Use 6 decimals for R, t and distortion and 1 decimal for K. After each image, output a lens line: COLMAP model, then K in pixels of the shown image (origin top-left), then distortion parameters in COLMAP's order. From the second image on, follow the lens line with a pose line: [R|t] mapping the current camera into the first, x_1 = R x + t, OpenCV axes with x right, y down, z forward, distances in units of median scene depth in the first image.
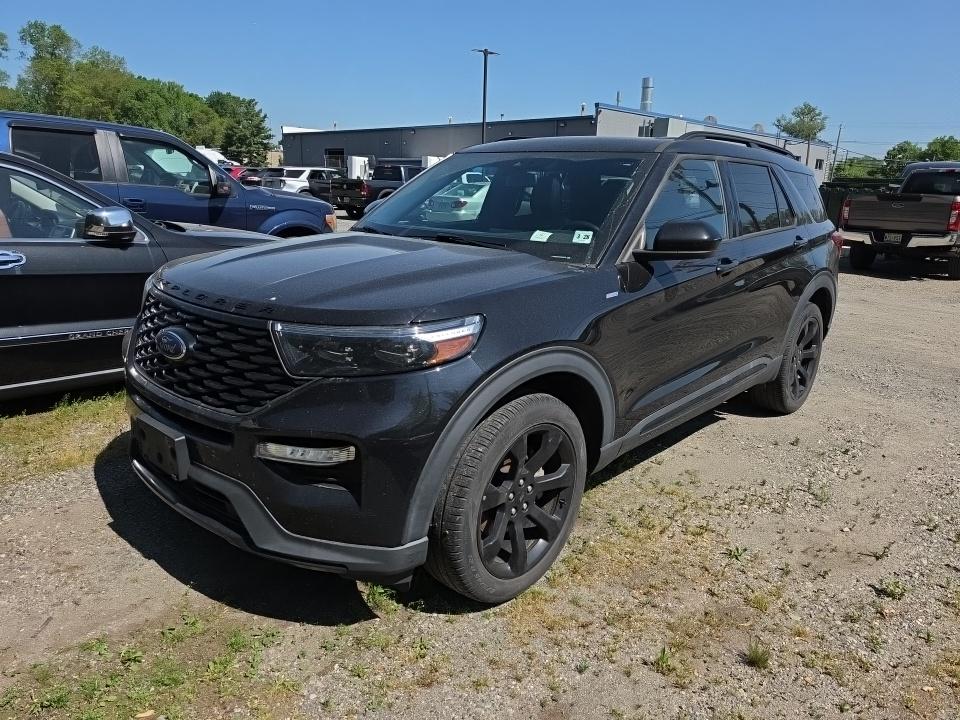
lens RADIAL K [[690.3, 0, 480.0], [0, 690.3, 360.0], [0, 0, 1]] dist [0.005705, -0.026298]
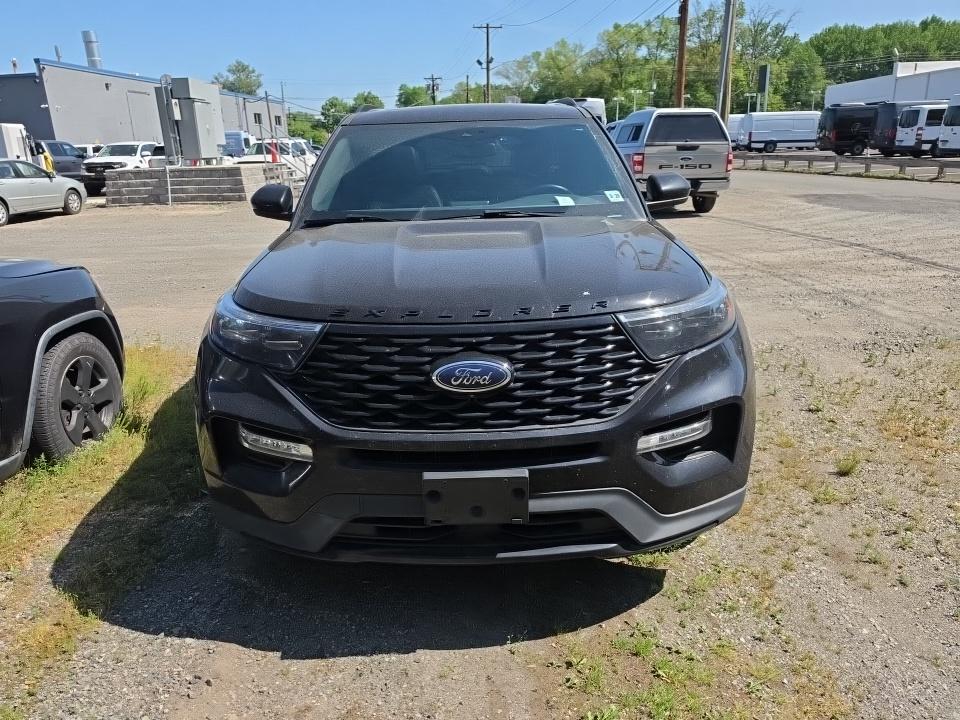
lens RADIAL K [[690.3, 0, 480.0], [0, 690.3, 360.0], [0, 0, 1]] dist [0.005705, -0.026298]
pose [[0.729548, -0.255490, 0.634417, -0.784806], [0.220285, 0.965952, 0.135688, -0.122656], [-0.647483, 0.040762, 0.760989, 0.298462]]
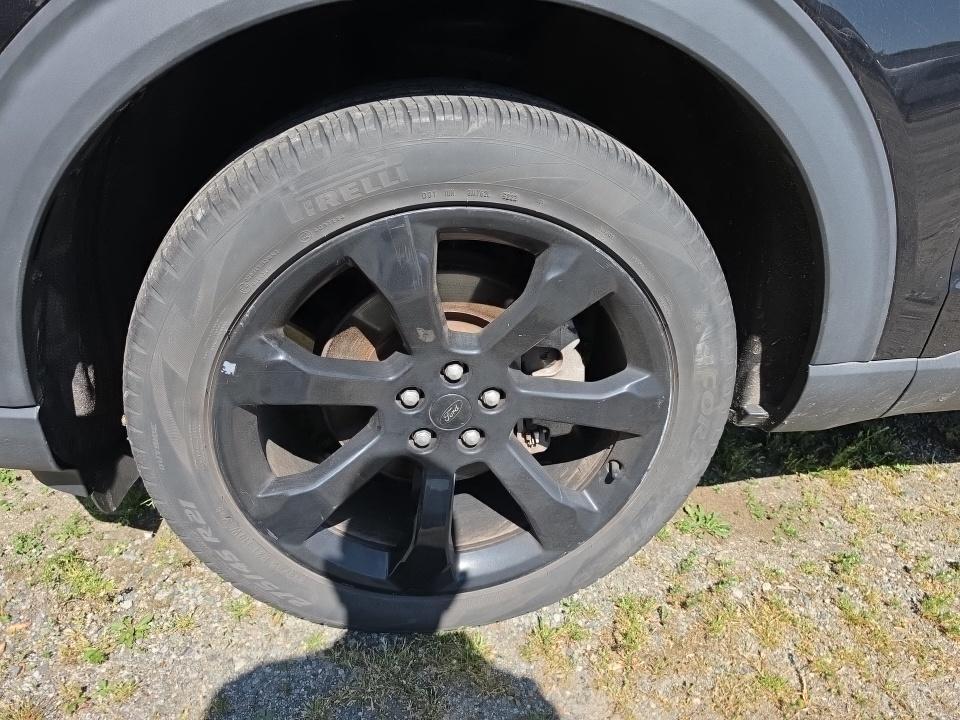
lens RADIAL K [[675.3, 0, 480.0], [0, 675.3, 360.0], [0, 0, 1]] dist [0.044478, -0.085886]
pose [[0.783923, 0.310974, -0.537364, 0.220900], [-0.190442, 0.944236, 0.268609, 0.067616], [0.590929, -0.108231, 0.799430, 0.643905]]
